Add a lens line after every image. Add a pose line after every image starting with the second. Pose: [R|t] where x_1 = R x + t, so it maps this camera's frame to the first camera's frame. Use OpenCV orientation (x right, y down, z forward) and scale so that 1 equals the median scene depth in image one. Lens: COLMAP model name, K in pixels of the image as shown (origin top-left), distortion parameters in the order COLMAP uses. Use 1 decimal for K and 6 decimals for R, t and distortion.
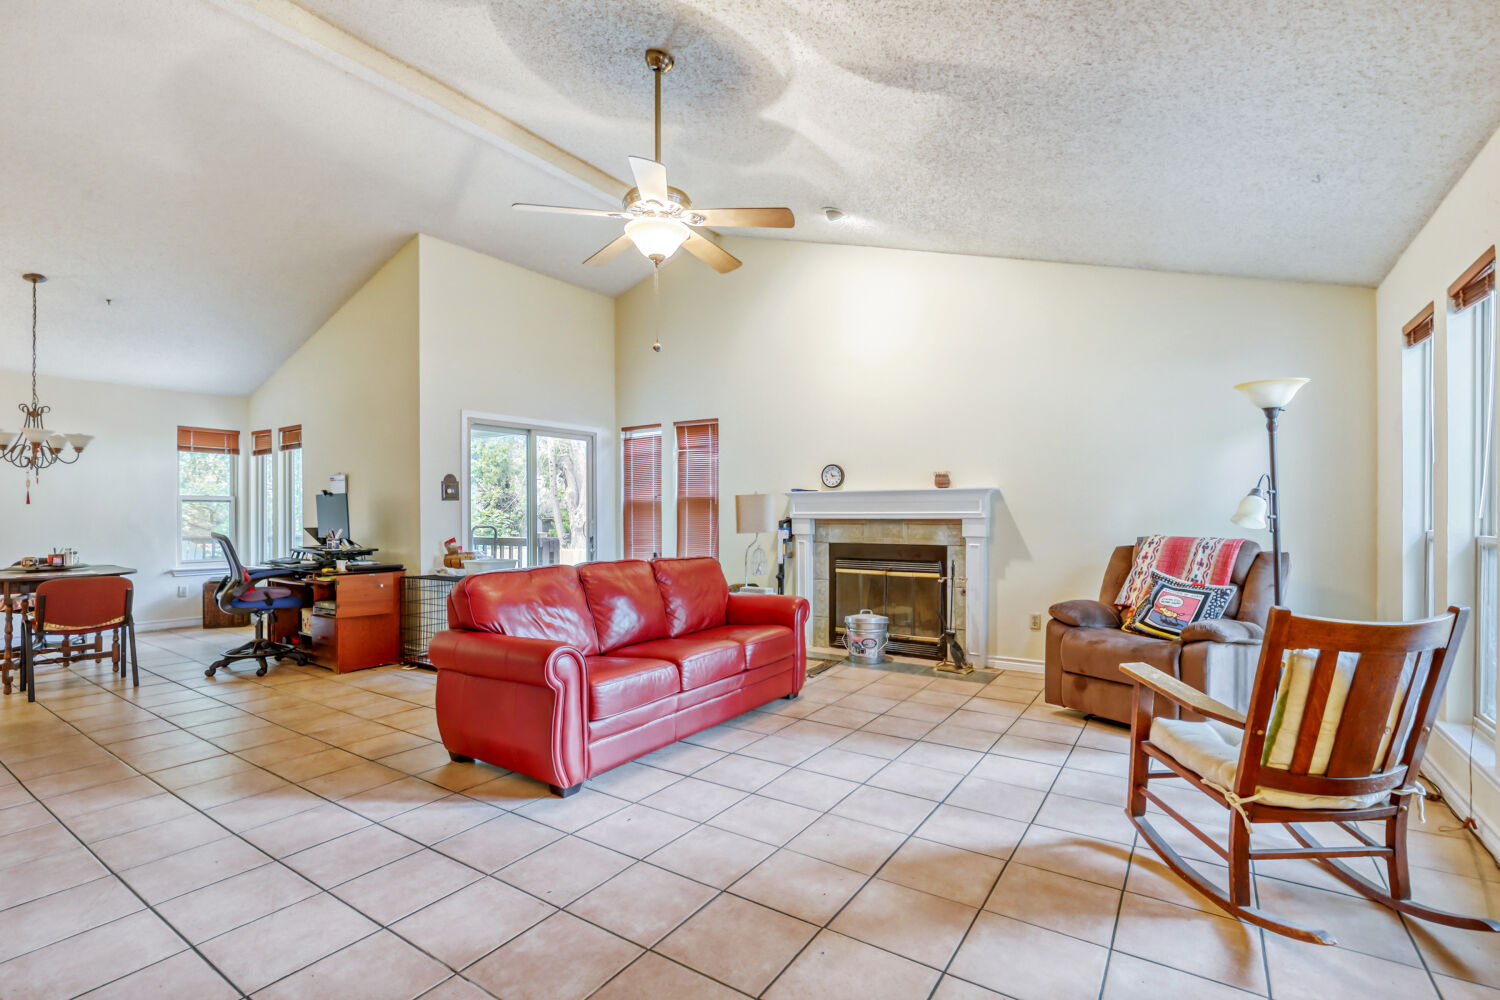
lens RADIAL K [[694.1, 0, 762.9], [0, 694.1, 509.7], [0, 0, 1]] dist [-0.017400, -0.003179]
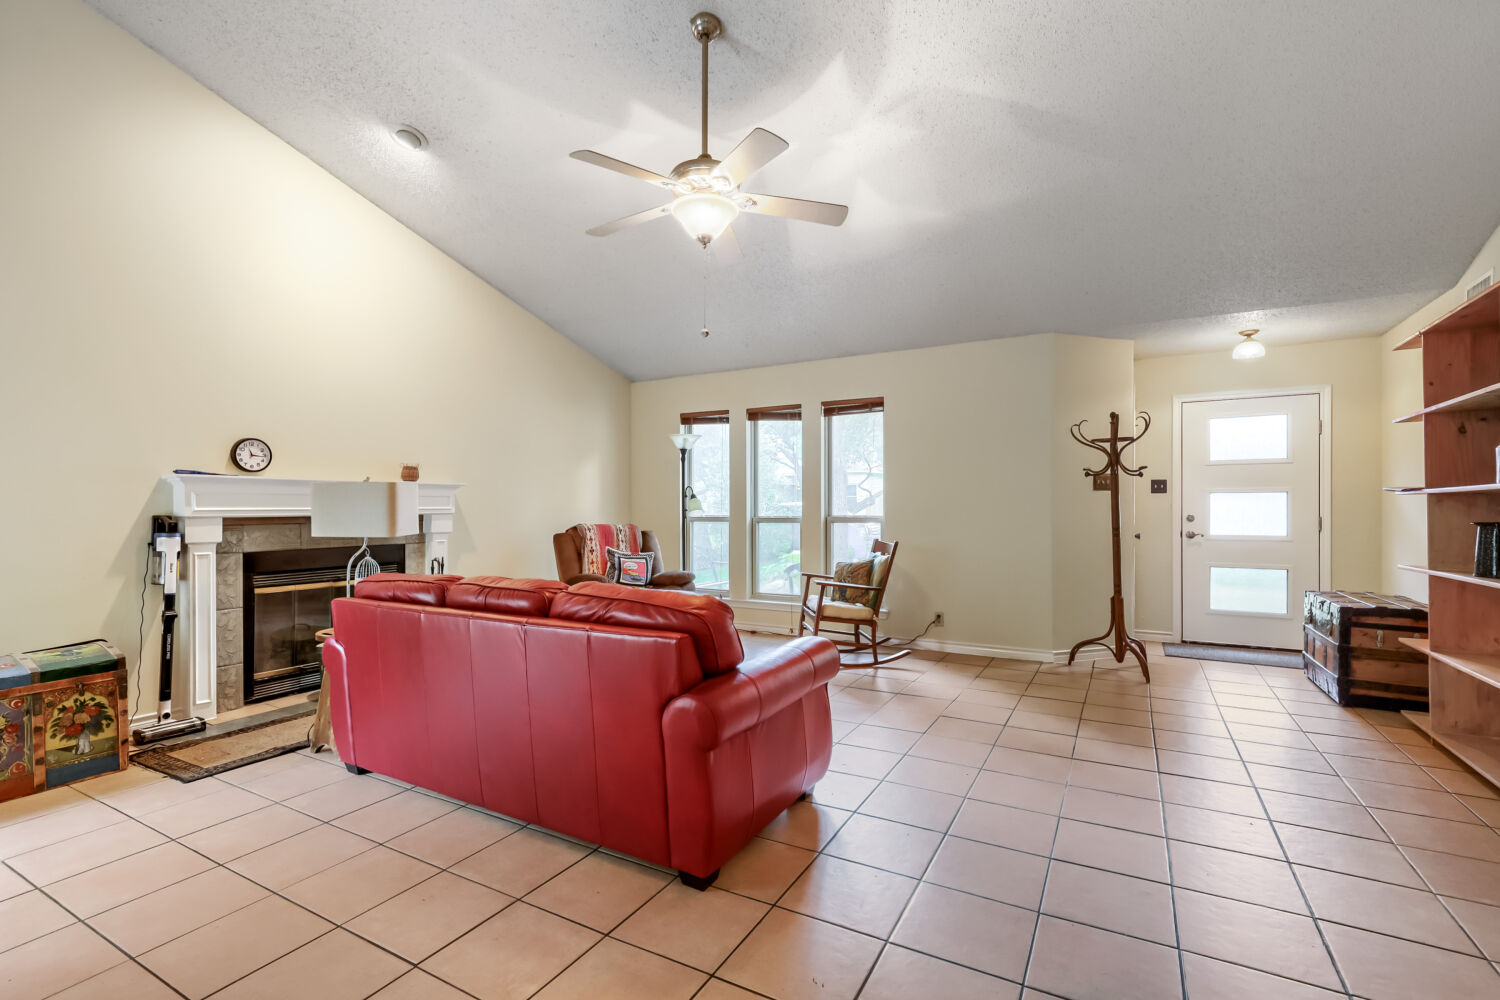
lens RADIAL K [[642.8, 0, 759.7], [0, 642.8, 502.6], [0, 0, 1]] dist [-0.023931, 0.001586]
pose [[-0.086202, 0.011805, 0.996208, -0.565703], [0.007876, 0.999907, -0.011167, 0.009592], [-0.996247, 0.006883, -0.086287, 0.547257]]
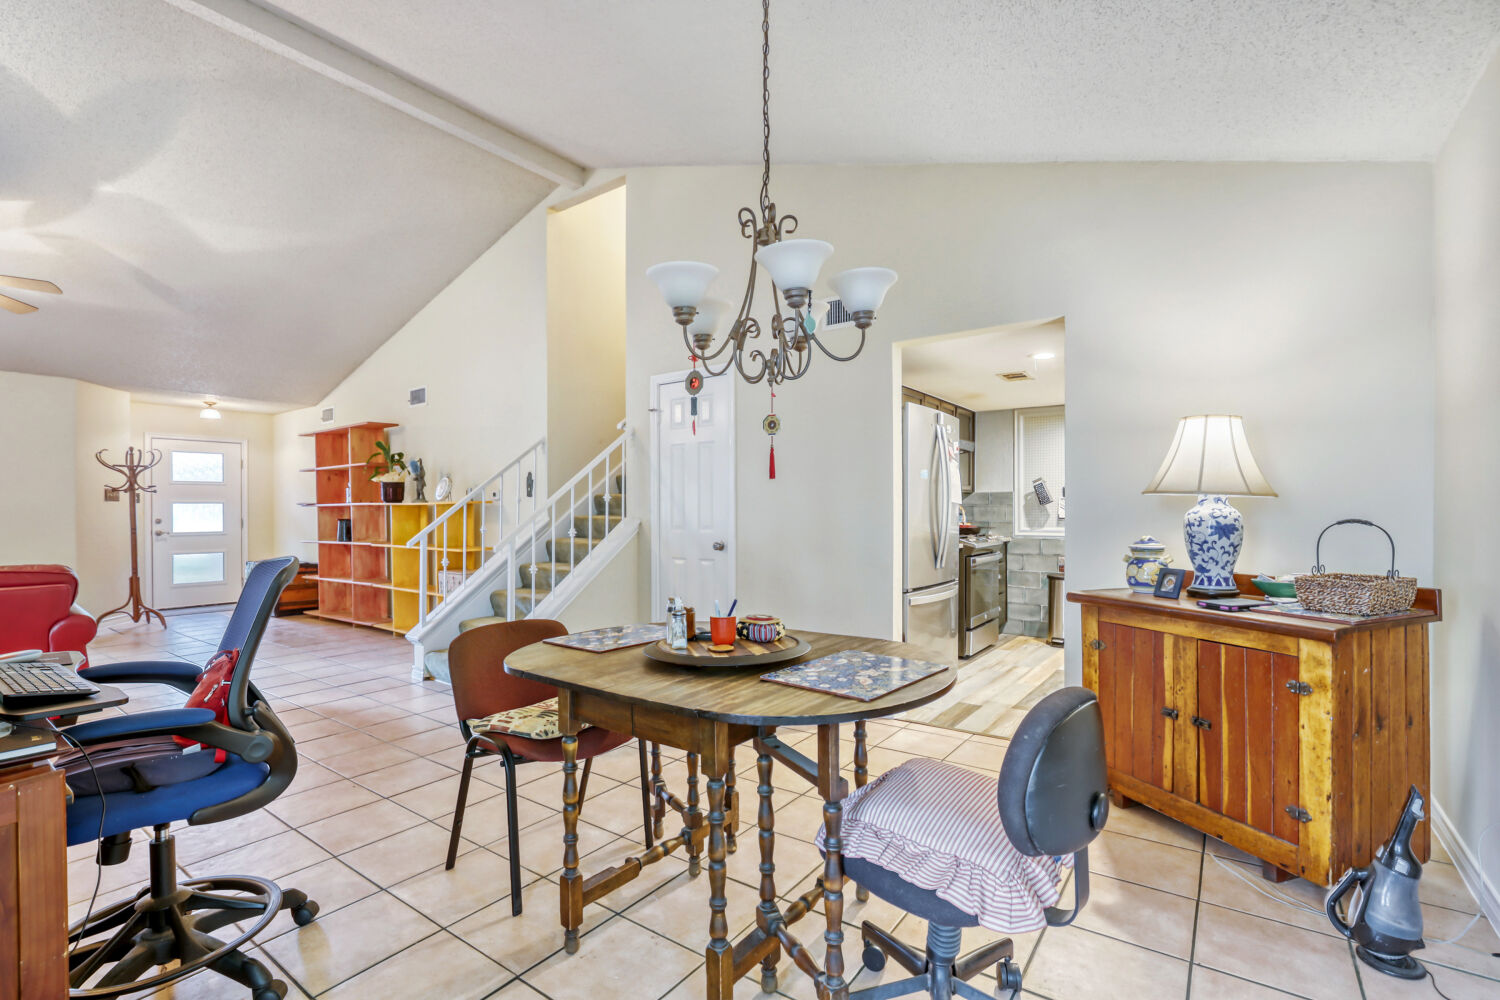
lens RADIAL K [[694.1, 0, 743.7], [0, 694.1, 502.6], [0, 0, 1]] dist [-0.017400, -0.003179]
pose [[-0.999813, 0.007568, 0.017800, -0.895484], [0.007550, 0.999971, -0.001092, 0.000550], [-0.017808, -0.000957, -0.999841, 1.193584]]
